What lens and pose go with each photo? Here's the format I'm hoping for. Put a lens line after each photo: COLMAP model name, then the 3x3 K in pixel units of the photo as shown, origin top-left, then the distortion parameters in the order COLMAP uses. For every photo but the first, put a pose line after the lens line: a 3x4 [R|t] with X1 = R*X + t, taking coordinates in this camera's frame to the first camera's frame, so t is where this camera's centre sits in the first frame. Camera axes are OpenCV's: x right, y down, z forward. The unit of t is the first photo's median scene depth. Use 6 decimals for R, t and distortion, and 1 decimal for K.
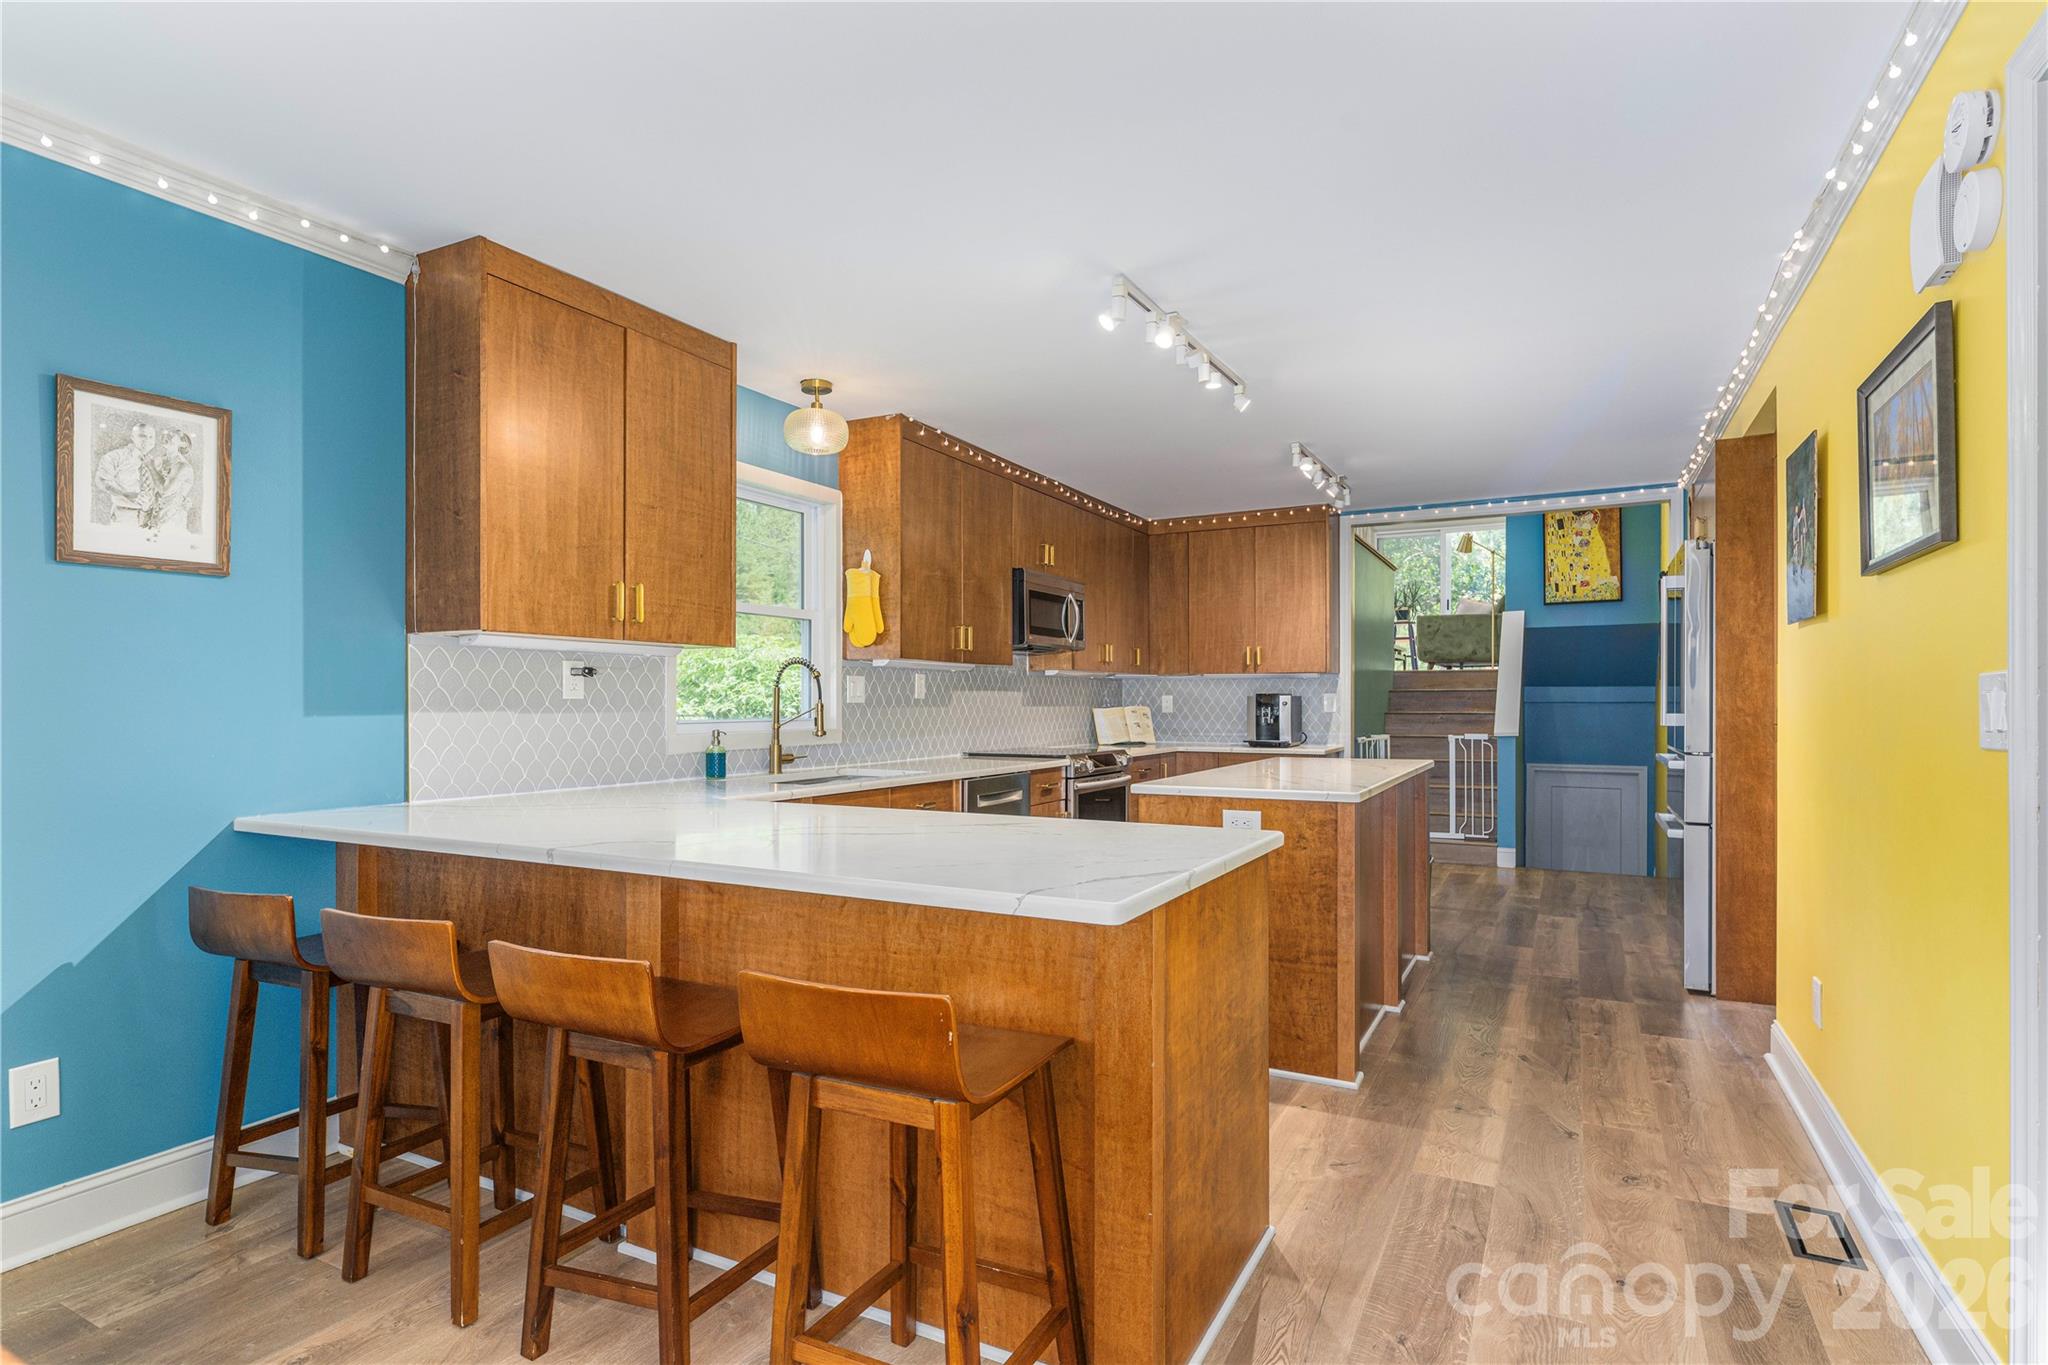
lens RADIAL K [[1060.1, 0, 1023.9], [0, 1060.1, 691.1], [0, 0, 1]] dist [0.019800, -0.003316]
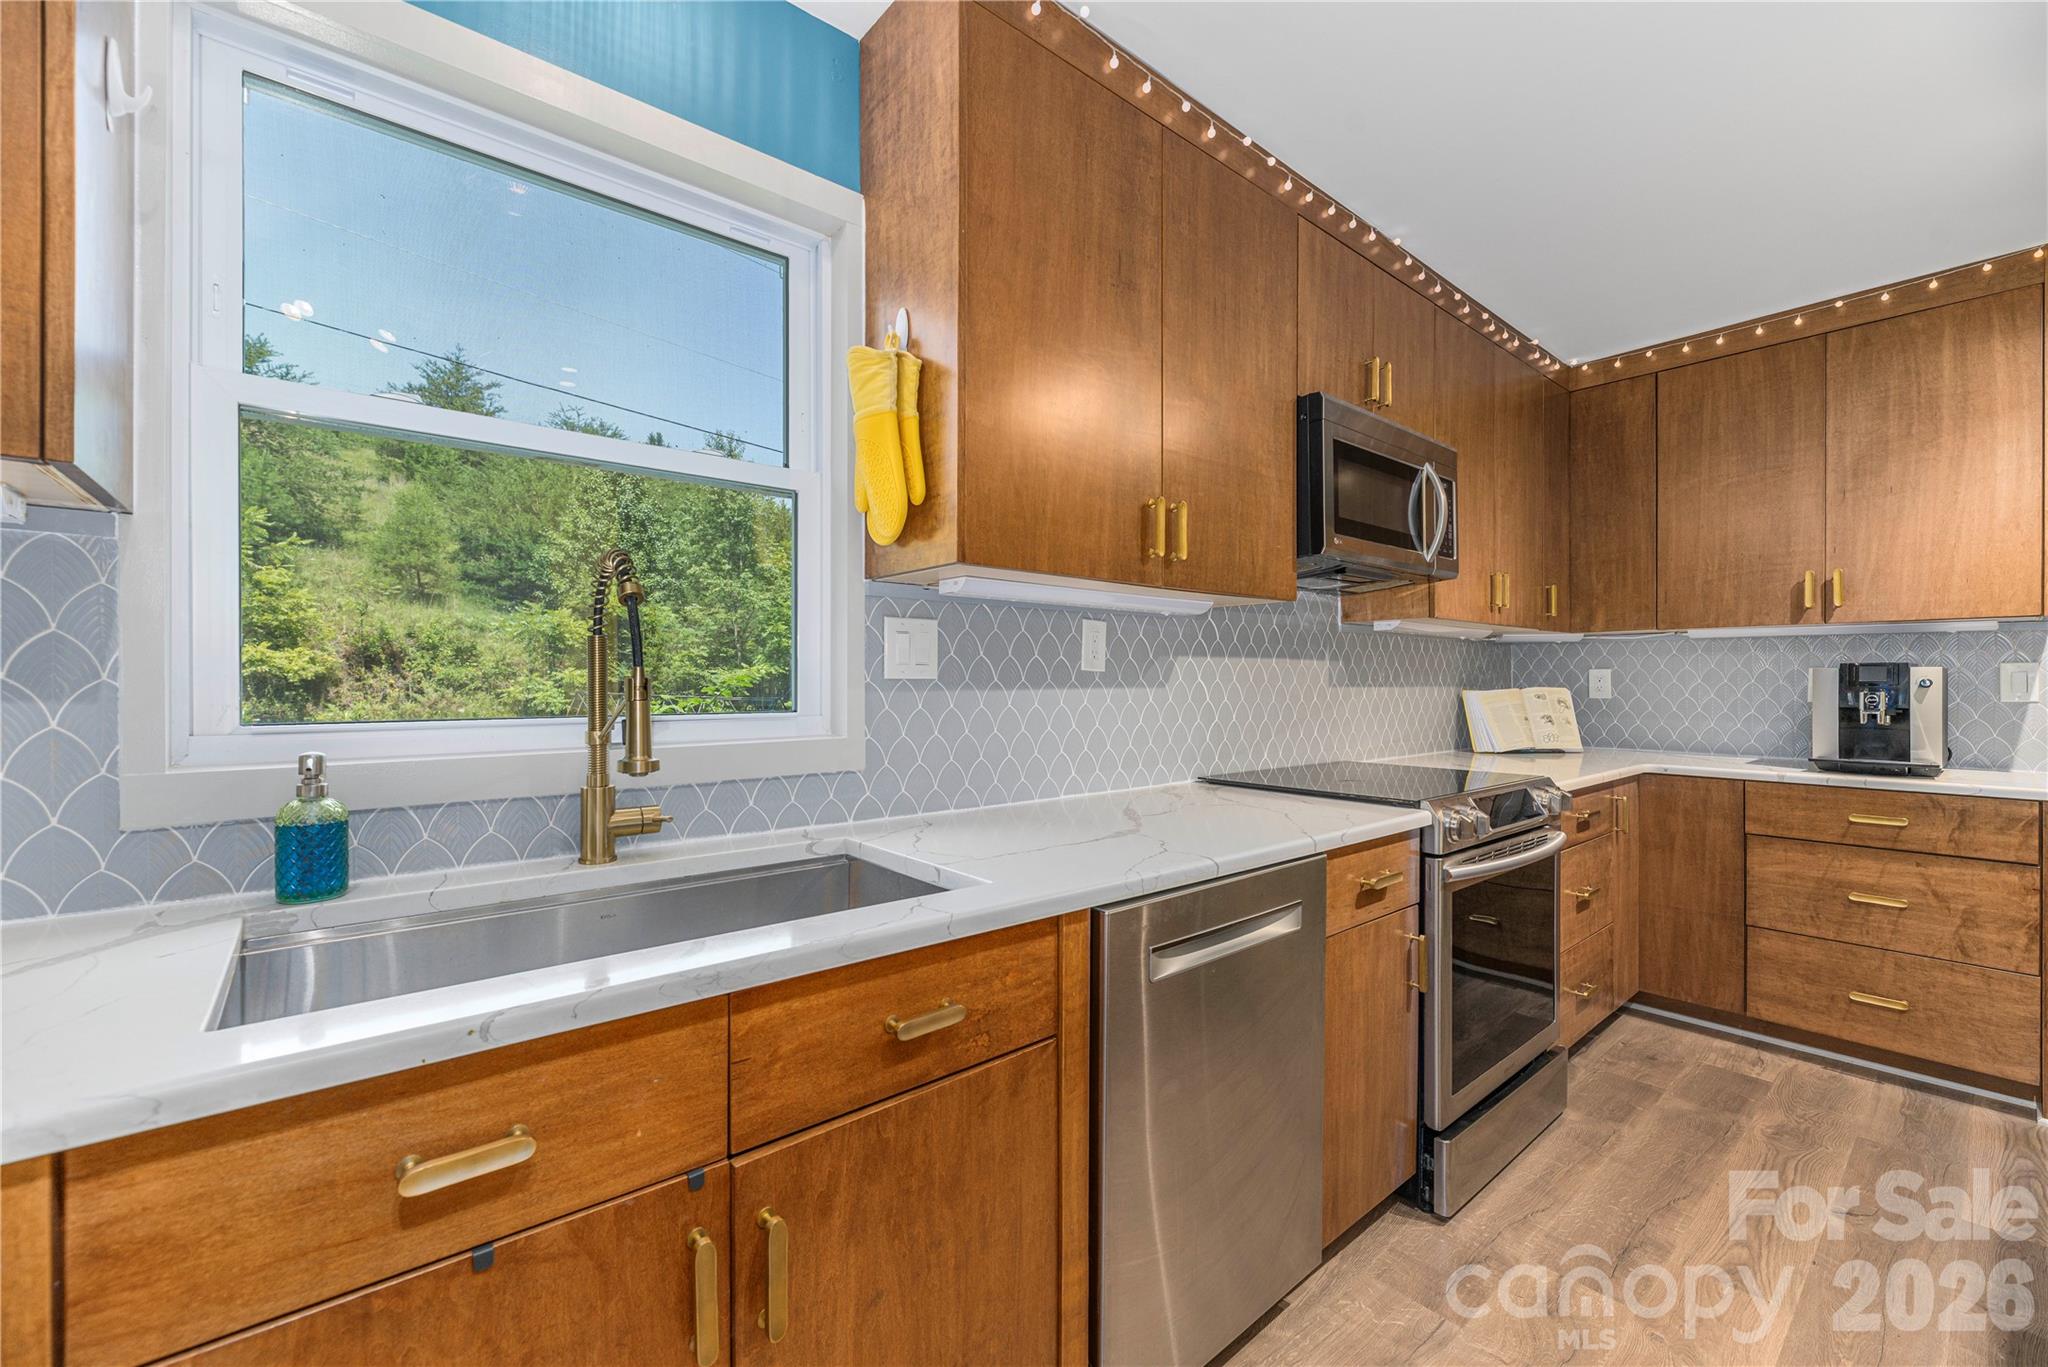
lens RADIAL K [[837.6, 0, 1026.9], [0, 837.6, 679.4], [0, 0, 1]] dist [0.001302, 0.000399]
pose [[0.927442, 0.001619, -0.373965, 0.016464], [0.001467, 0.999967, 0.007968, 0.006870], [0.373965, -0.007938, 0.927409, 0.555754]]
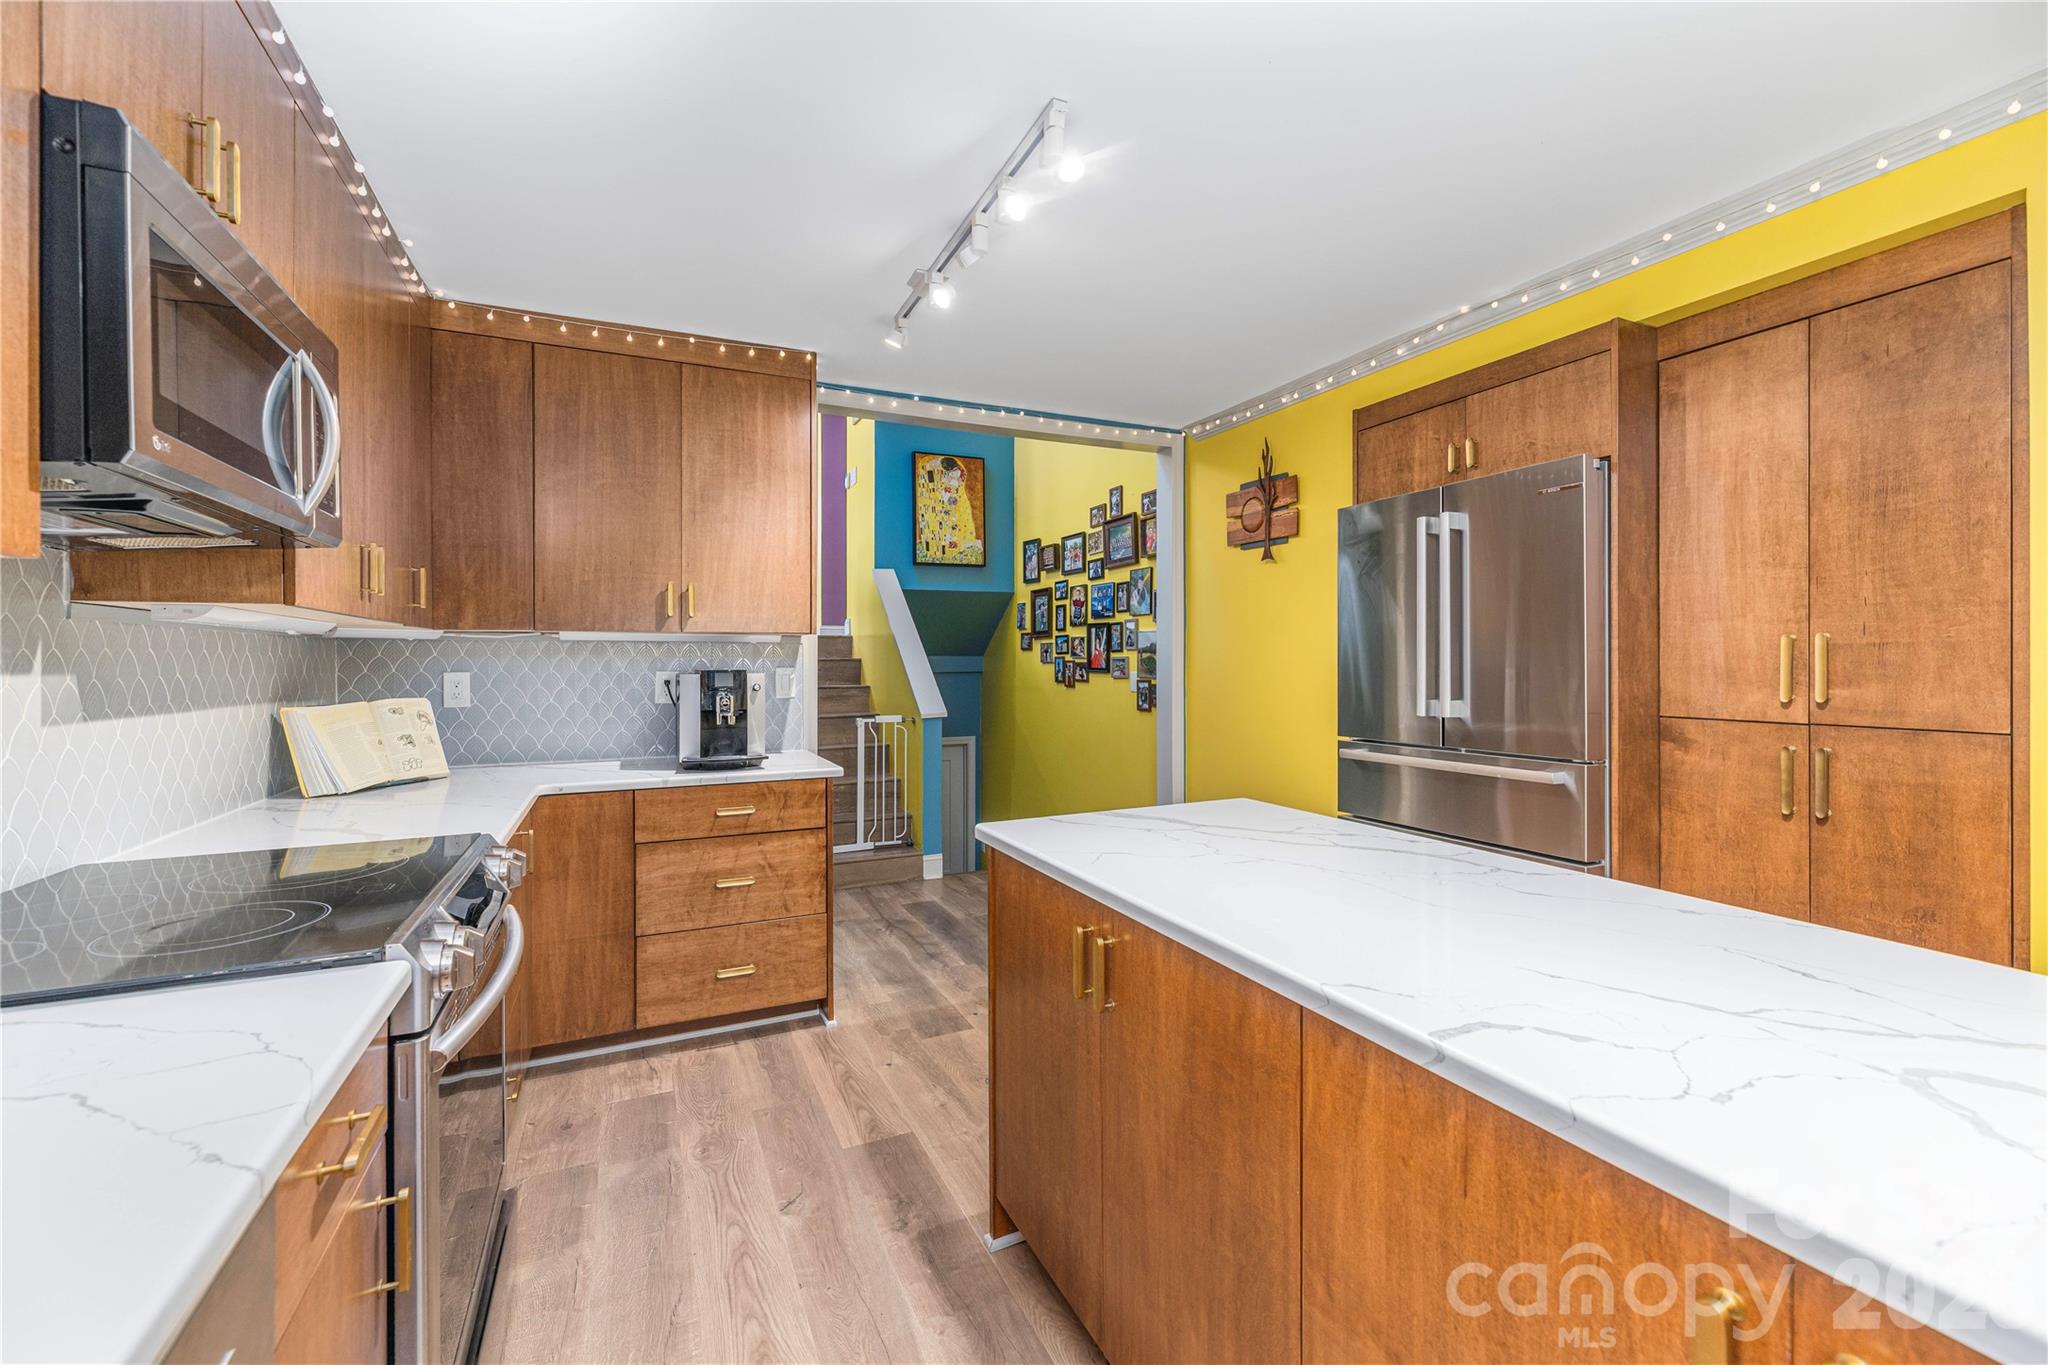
lens RADIAL K [[837.6, 0, 1019.1], [0, 837.6, 658.3], [0, 0, 1]] dist [0.001302, 0.000399]
pose [[0.603218, 0.001295, 0.797575, -0.023862], [-0.005269, 0.999983, 0.002361, -0.006096], [-0.797559, -0.005627, 0.603215, 0.687619]]
